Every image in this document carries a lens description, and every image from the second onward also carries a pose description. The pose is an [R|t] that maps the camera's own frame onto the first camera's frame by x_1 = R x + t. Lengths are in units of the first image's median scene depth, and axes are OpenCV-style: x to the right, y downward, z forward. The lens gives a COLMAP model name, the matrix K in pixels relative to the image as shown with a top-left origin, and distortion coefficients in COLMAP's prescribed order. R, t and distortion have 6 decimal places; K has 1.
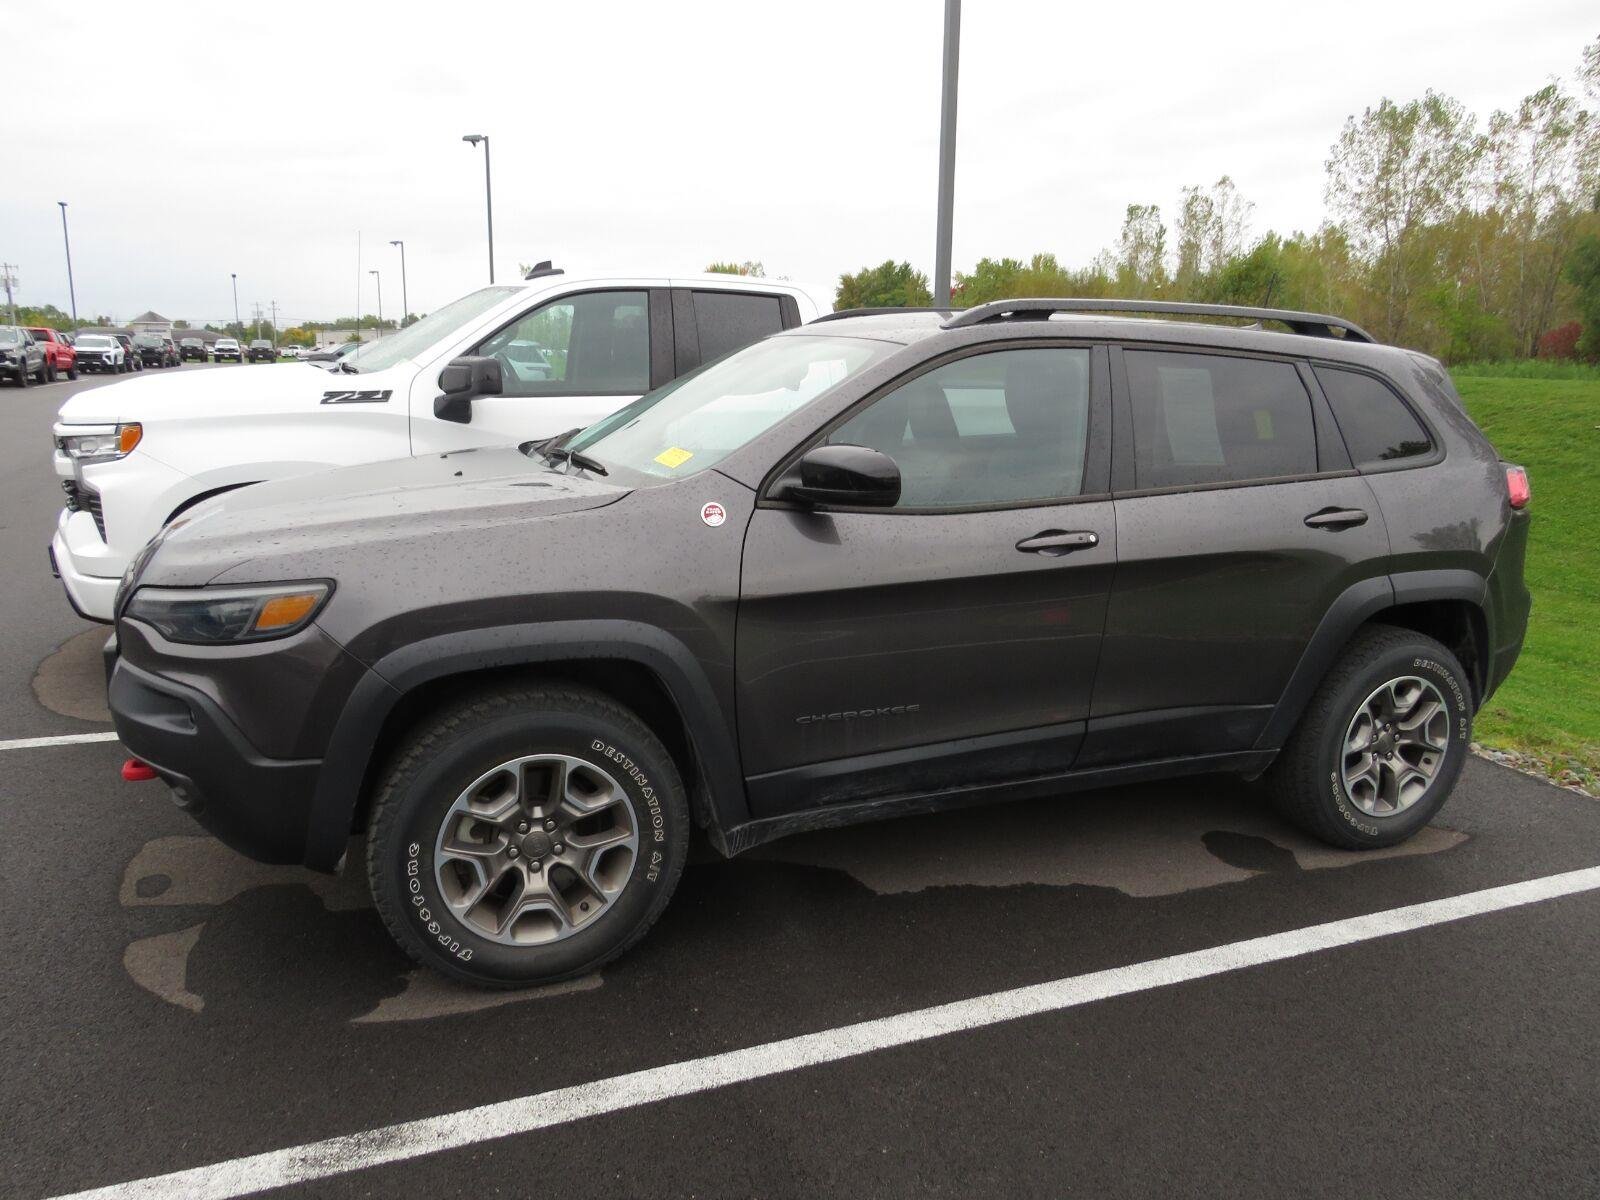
lens RADIAL K [[1171.0, 0, 784.0], [0, 1171.0, 620.8], [0, 0, 1]] dist [-0.042749, 0.020247]
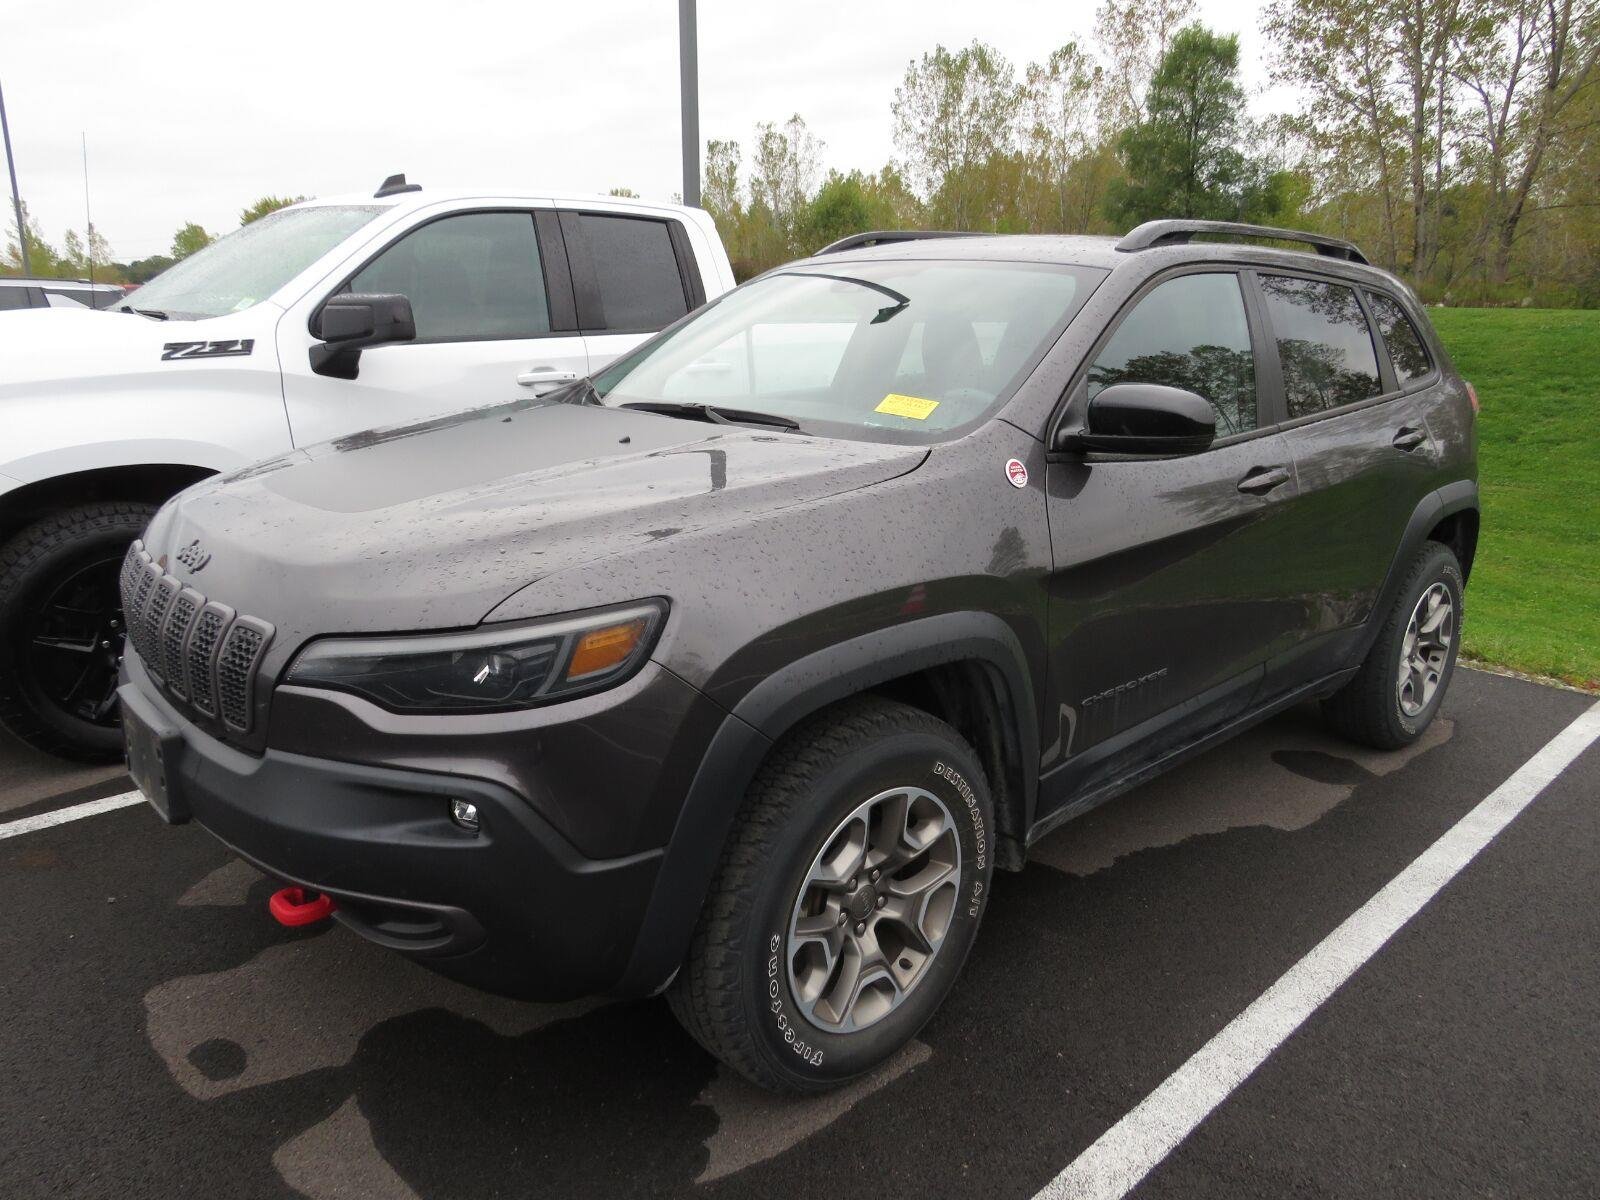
lens RADIAL K [[1171.0, 0, 793.3], [0, 1171.0, 614.6], [0, 0, 1]] dist [-0.042749, 0.020247]
pose [[0.932914, -0.107252, 0.343757, -0.385720], [0.091720, 0.993904, 0.061180, -0.042582], [-0.348223, -0.025546, 0.937064, 0.207969]]
